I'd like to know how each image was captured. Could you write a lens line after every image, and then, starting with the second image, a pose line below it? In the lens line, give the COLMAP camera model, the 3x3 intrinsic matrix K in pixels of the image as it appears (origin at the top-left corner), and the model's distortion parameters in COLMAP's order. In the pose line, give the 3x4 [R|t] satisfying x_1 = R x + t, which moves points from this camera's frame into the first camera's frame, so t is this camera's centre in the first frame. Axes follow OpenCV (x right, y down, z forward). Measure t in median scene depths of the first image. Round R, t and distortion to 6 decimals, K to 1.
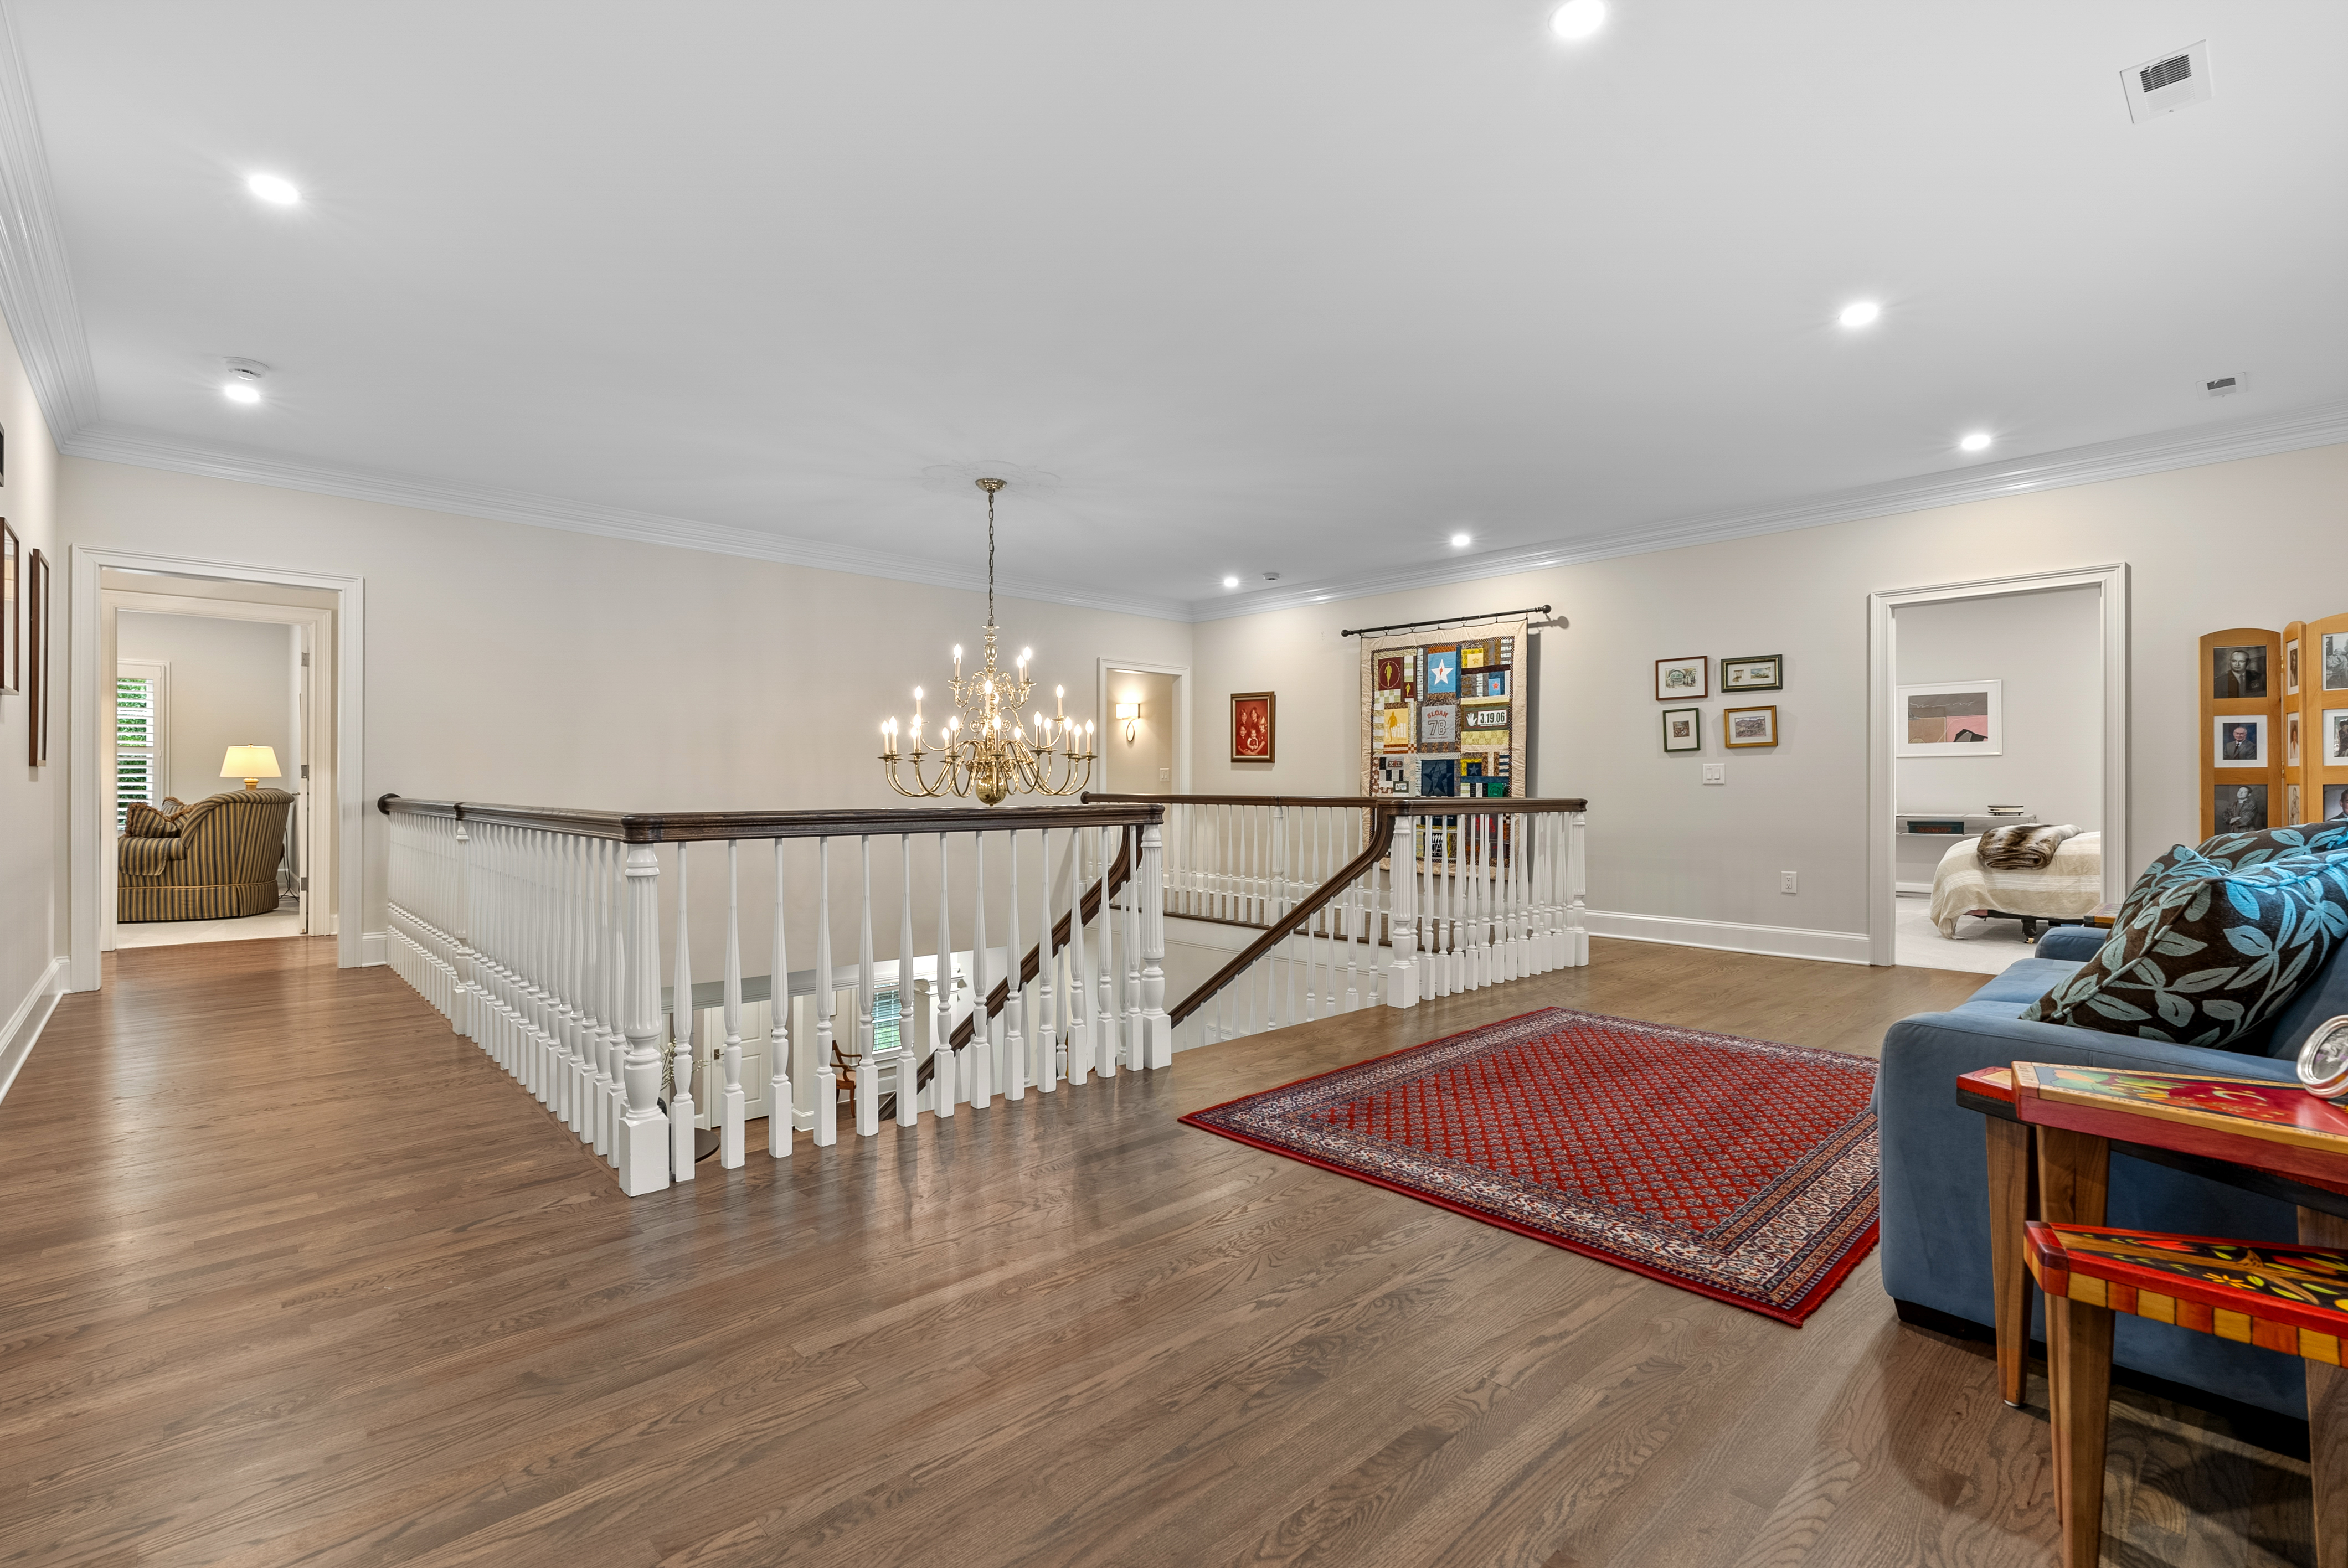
lens RADIAL K [[1067.1, 0, 1182.3], [0, 1067.1, 769.7], [0, 0, 1]] dist [-0.002674, 0.000633]
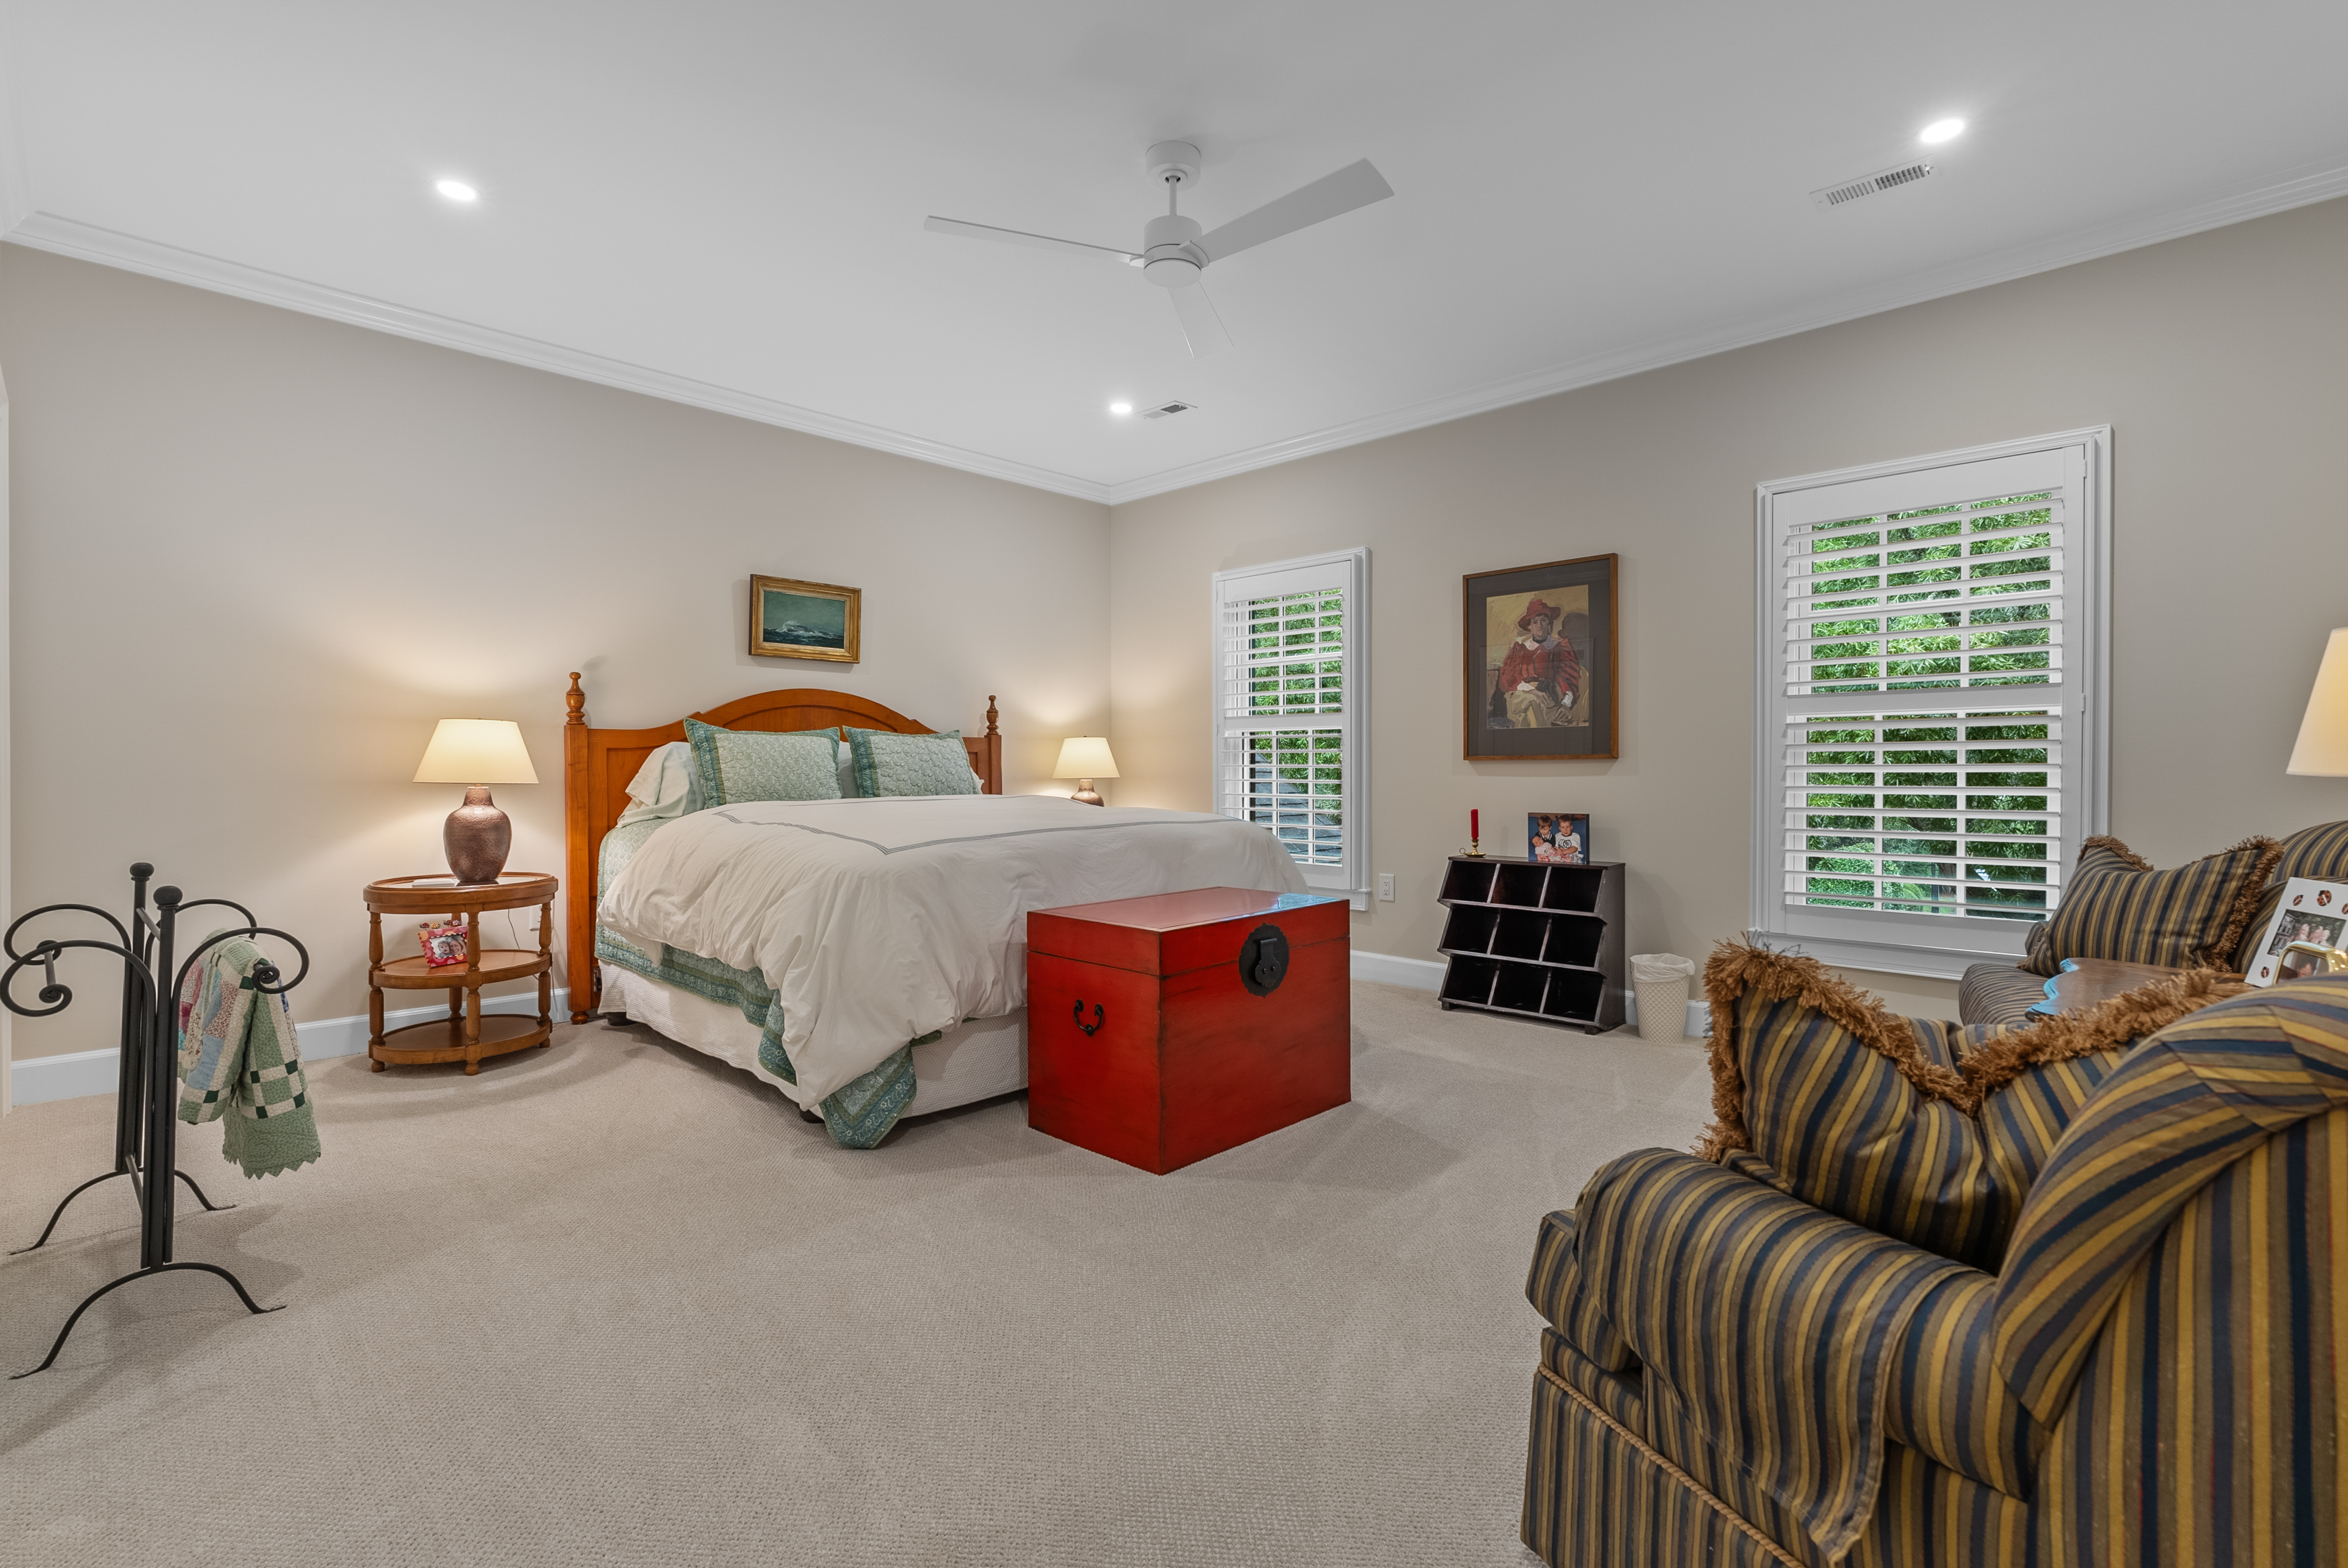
lens RADIAL K [[1067.1, 0, 1182.3], [0, 1067.1, 769.7], [0, 0, 1]] dist [-0.002674, 0.000633]
pose [[0.053208, 0.001124, -0.998583, -0.825483], [0.003434, 0.999993, 0.001309, 0.005529], [0.998578, -0.003499, 0.053204, 0.901365]]
